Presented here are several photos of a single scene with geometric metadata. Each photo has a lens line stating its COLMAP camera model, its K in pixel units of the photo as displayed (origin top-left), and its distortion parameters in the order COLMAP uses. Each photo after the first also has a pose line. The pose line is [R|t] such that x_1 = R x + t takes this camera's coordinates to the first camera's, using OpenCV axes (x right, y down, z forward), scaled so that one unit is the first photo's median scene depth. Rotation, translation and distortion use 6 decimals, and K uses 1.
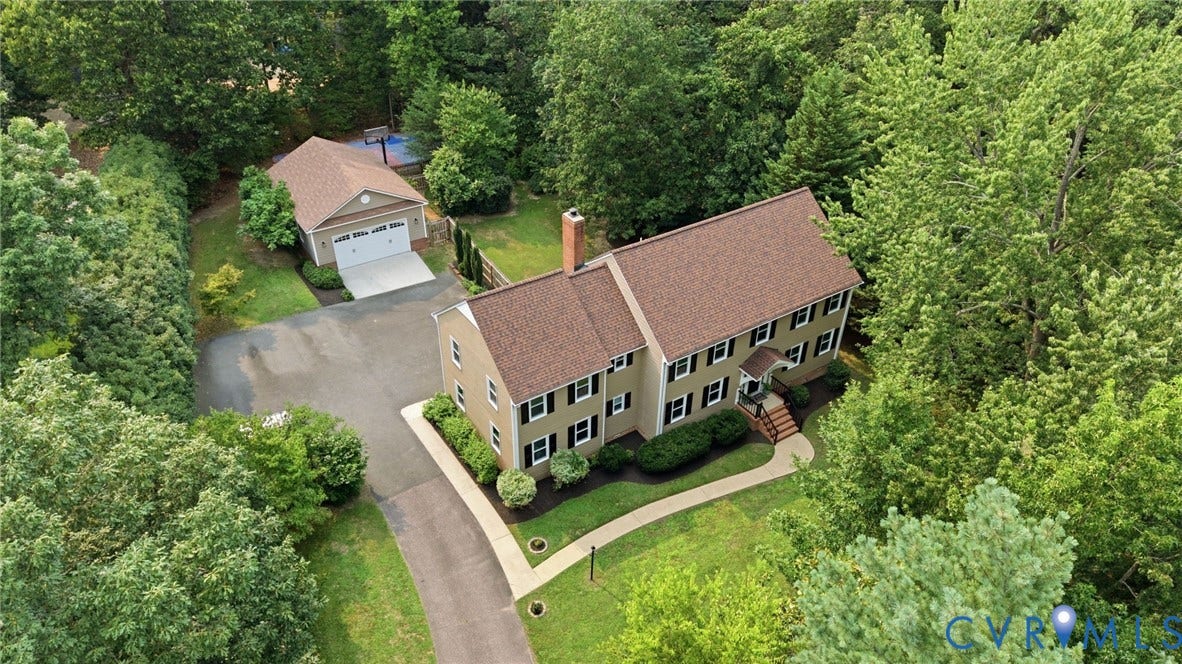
lens RADIAL K [[775.4, 0, 590.2], [0, 775.4, 331.0], [0, 0, 1]] dist [-0.008367, -0.001580]
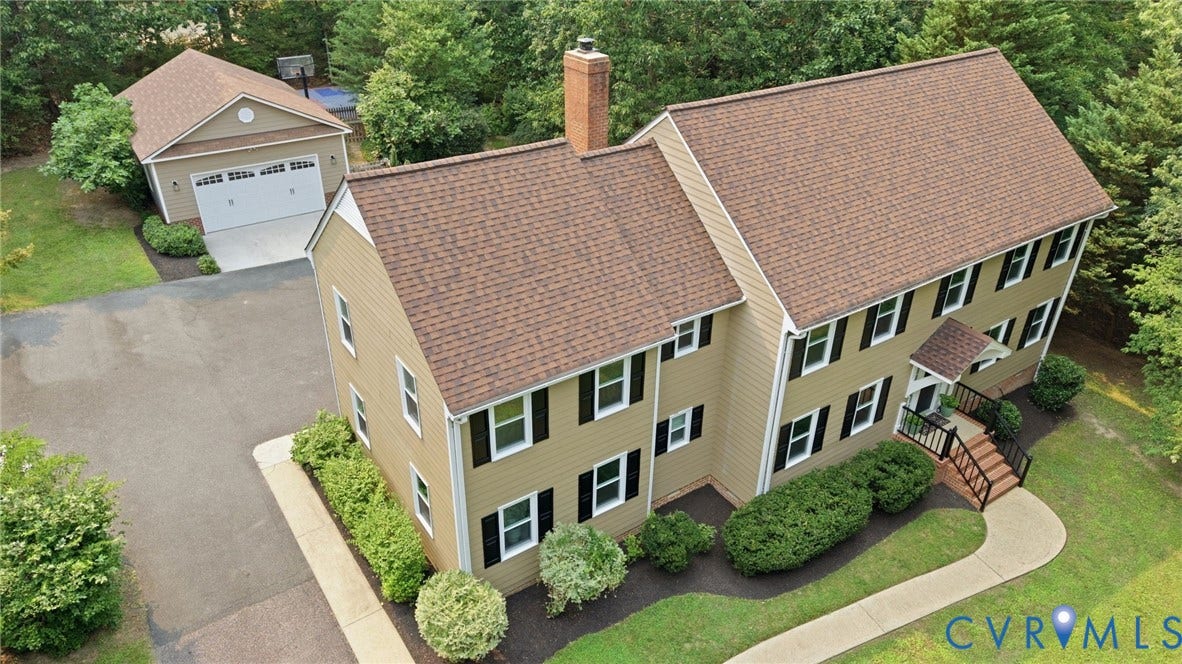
lens RADIAL K [[775.4, 0, 586.8], [0, 775.4, 332.5], [0, 0, 1]] dist [-0.008367, -0.001580]
pose [[0.999986, -0.005132, 0.001352, -0.022526], [0.005227, 0.996492, -0.083527, 0.073446], [-0.000918, 0.083532, 0.996505, 0.502994]]
